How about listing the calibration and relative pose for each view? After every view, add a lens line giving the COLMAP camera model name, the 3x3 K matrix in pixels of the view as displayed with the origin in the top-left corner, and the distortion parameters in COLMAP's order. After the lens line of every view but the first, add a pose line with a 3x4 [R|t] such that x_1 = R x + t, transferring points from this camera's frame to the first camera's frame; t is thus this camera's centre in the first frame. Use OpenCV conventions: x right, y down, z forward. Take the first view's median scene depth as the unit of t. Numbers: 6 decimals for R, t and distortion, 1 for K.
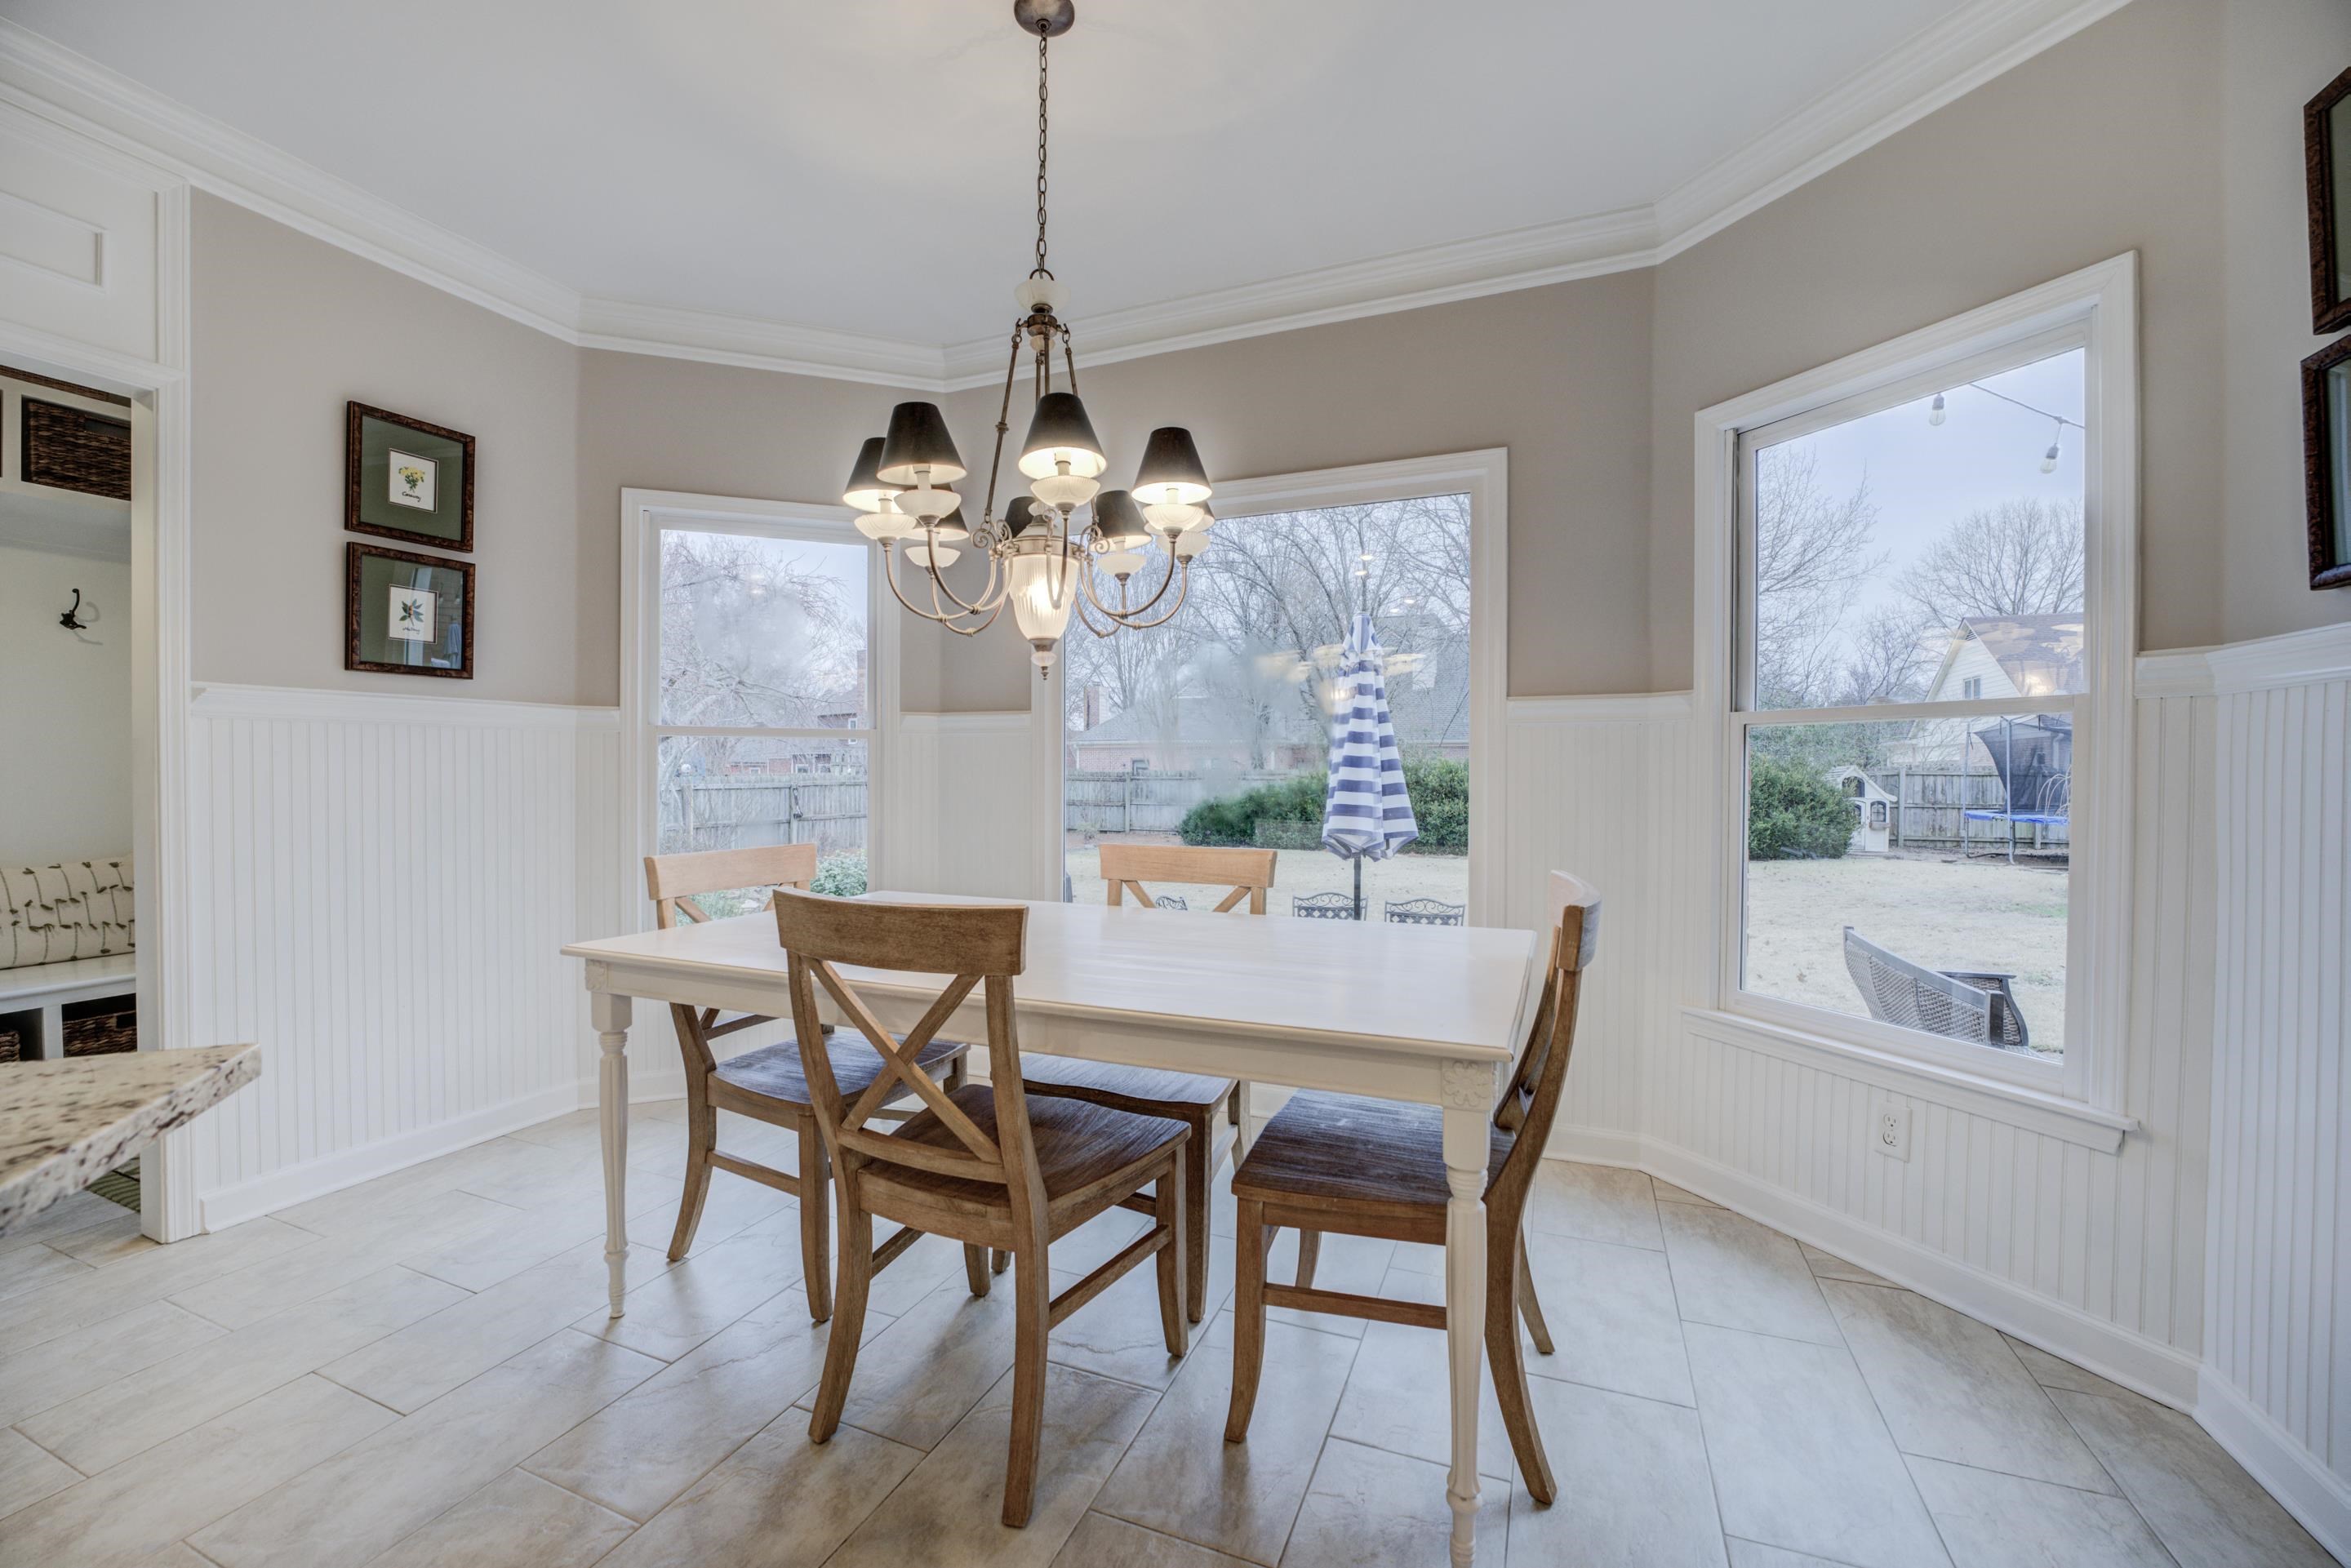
lens RADIAL K [[947.5, 0, 1164.7], [0, 947.5, 785.7], [0, 0, 1]] dist [-0.012737, 0.000646]
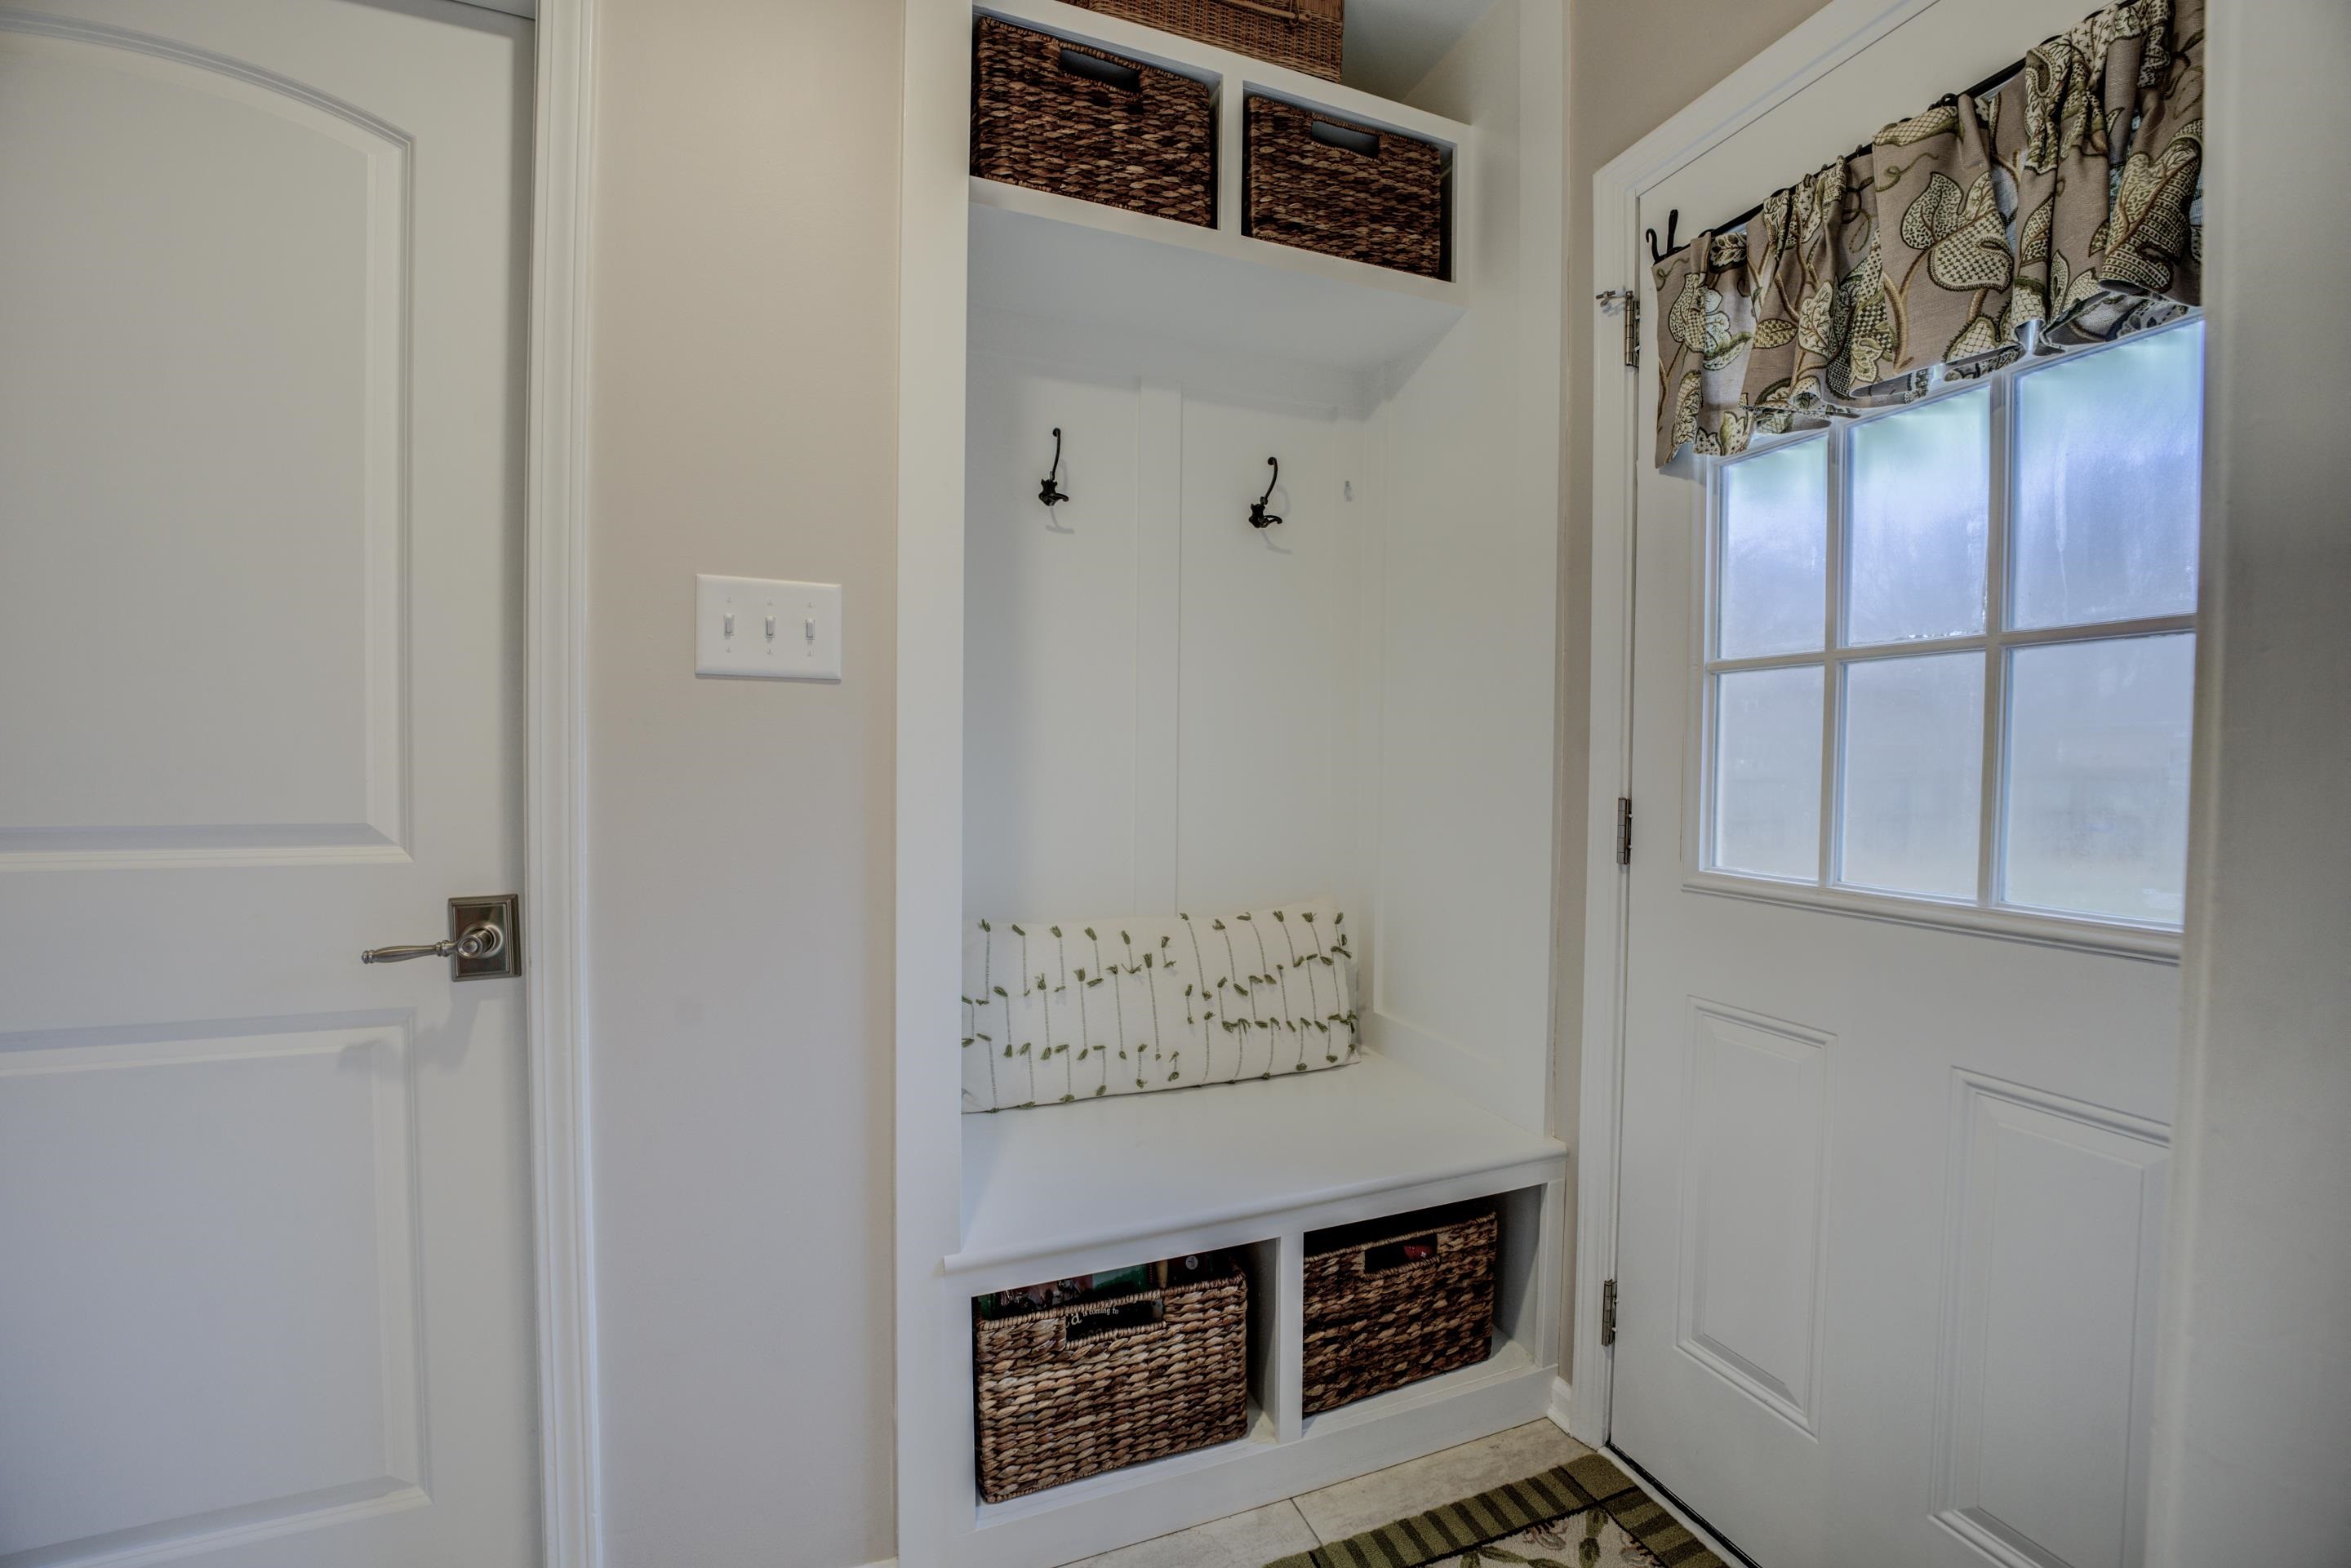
lens RADIAL K [[947.5, 0, 1170.3], [0, 947.5, 775.2], [0, 0, 1]] dist [-0.012737, 0.000646]
pose [[0.706579, 0.014138, -0.707493, -0.820996], [-0.014784, 0.999877, 0.005217, -0.008310], [0.707480, 0.006773, 0.706701, 0.550448]]
